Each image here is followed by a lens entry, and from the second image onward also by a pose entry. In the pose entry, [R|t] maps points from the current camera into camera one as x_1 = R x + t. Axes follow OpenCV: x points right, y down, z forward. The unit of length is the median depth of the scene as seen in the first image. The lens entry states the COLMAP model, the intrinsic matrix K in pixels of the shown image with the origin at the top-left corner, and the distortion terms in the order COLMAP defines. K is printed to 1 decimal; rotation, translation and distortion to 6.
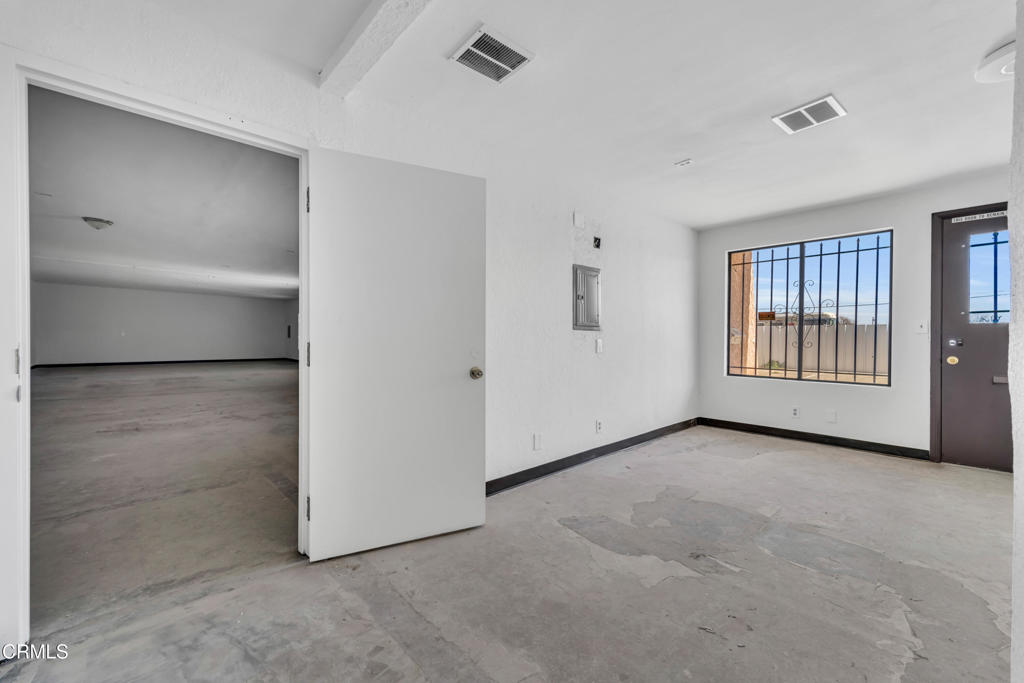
lens RADIAL K [[410.5, 0, 514.2], [0, 410.5, 341.2], [0, 0, 1]] dist [0.006023, -0.000201]
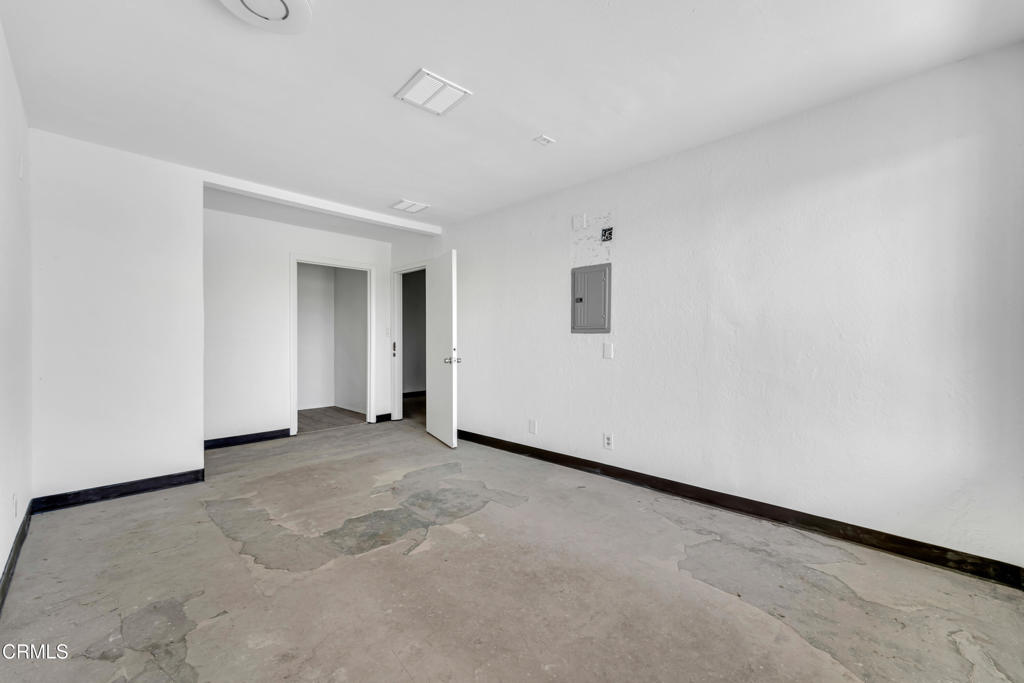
lens RADIAL K [[410.5, 0, 514.2], [0, 410.5, 341.2], [0, 0, 1]] dist [0.006023, -0.000201]
pose [[0.049718, -0.002034, -0.998761, 1.153349], [-0.011892, 0.999926, -0.002628, -0.003506], [0.998692, 0.012008, 0.049690, 0.806432]]
